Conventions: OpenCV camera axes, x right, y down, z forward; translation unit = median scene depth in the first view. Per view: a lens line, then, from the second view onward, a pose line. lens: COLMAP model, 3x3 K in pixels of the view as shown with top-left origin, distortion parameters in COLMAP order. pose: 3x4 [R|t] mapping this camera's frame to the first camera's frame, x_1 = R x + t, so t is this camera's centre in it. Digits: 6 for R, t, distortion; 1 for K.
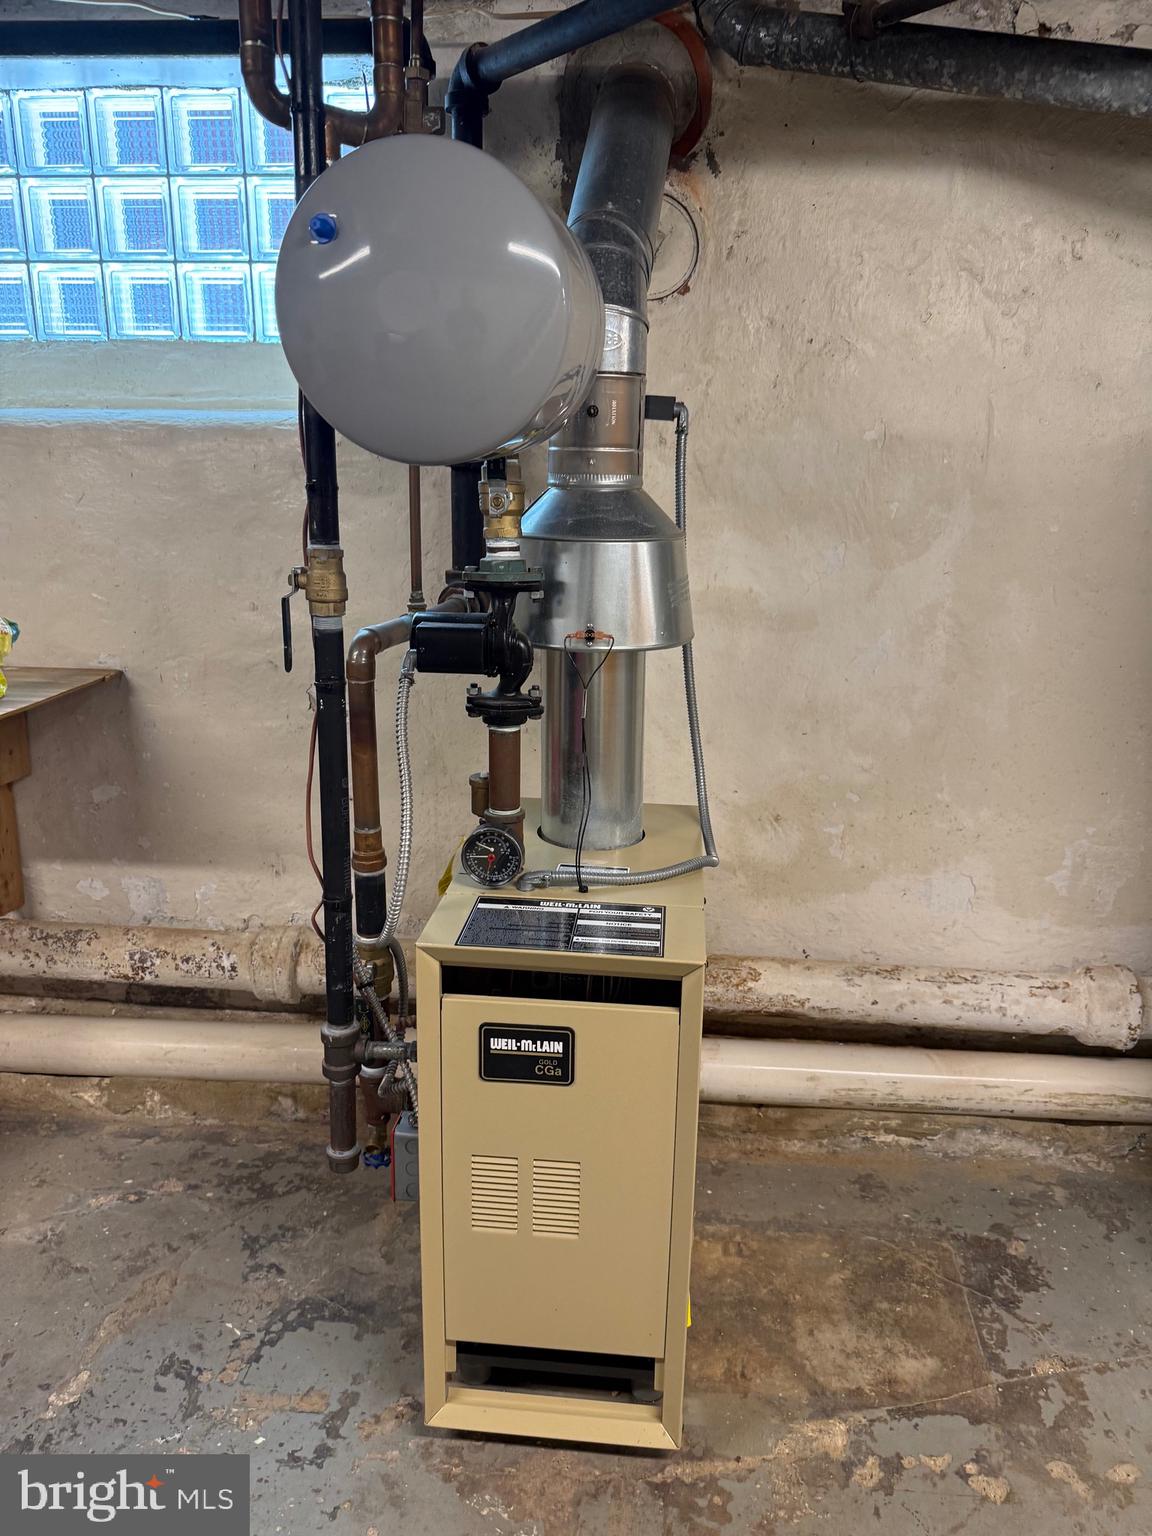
lens RADIAL K [[1086.5, 0, 620.9], [0, 1086.5, 680.6], [0, 0, 1]] dist [0.067173, -0.071243]
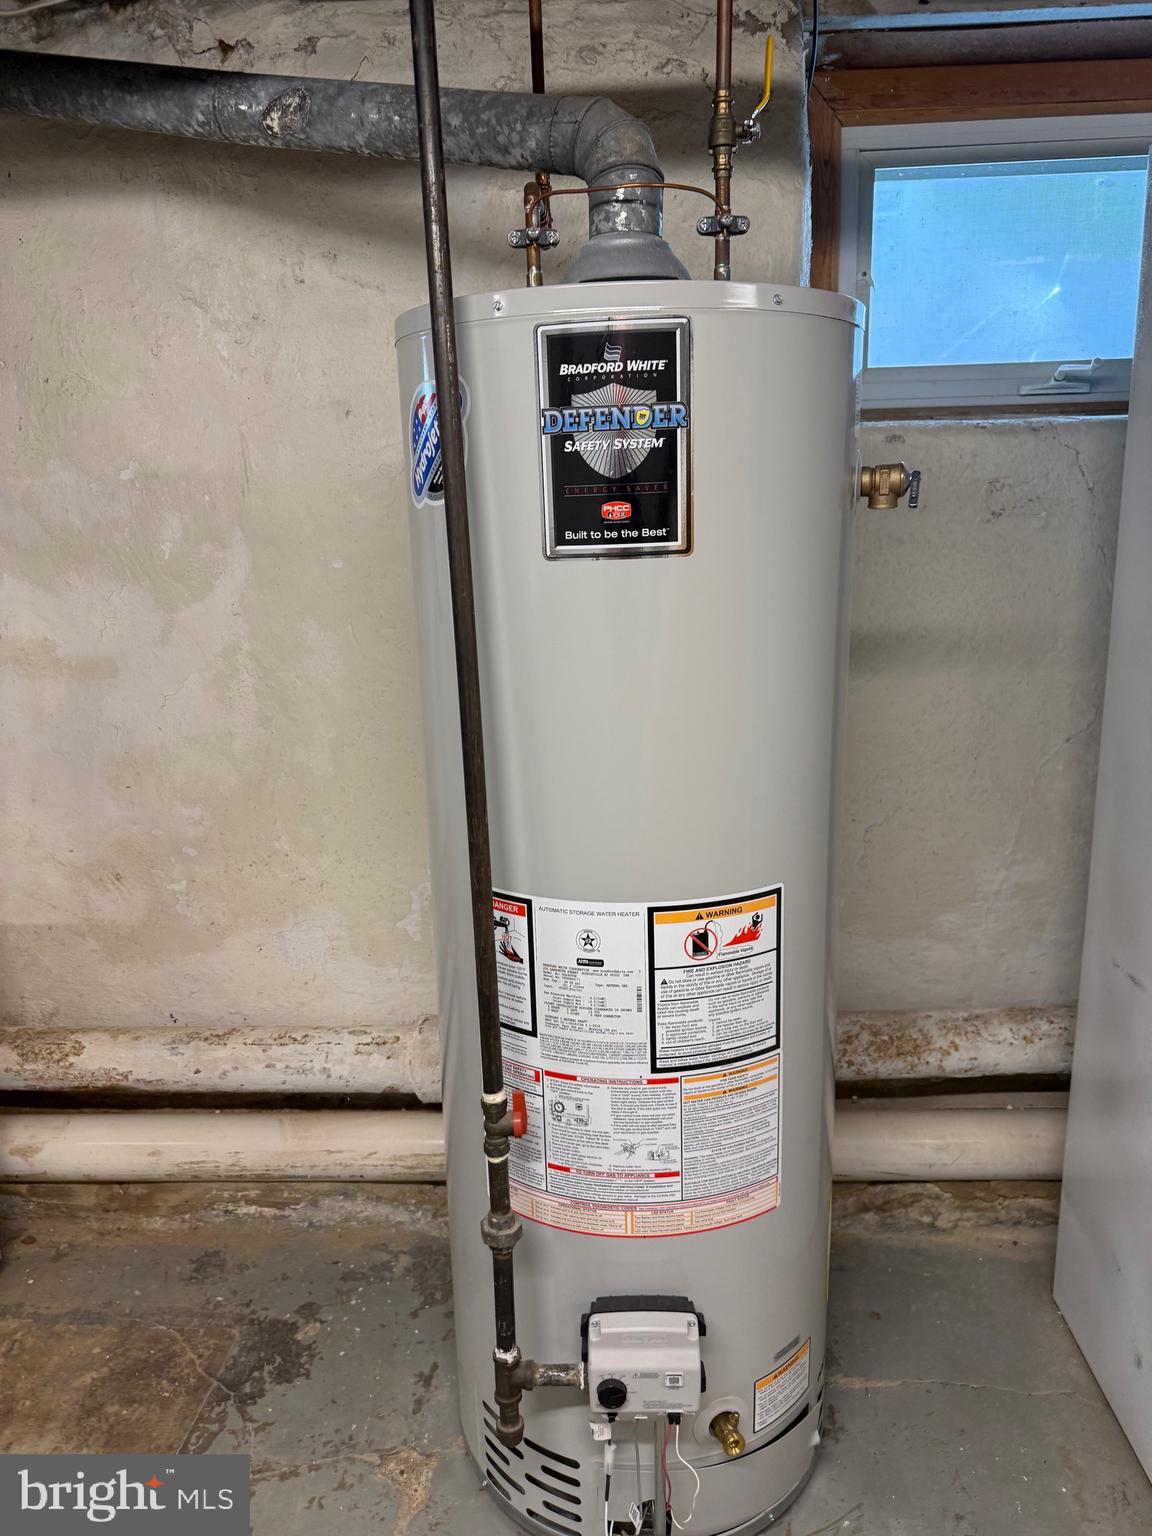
lens RADIAL K [[1086.5, 0, 563.3], [0, 1086.5, 663.8], [0, 0, 1]] dist [0.067173, -0.071243]
pose [[0.998369, -0.054384, -0.017361, 0.573668], [0.054117, 0.998414, -0.015502, -0.023670], [0.018177, 0.014537, 0.999729, 0.053952]]
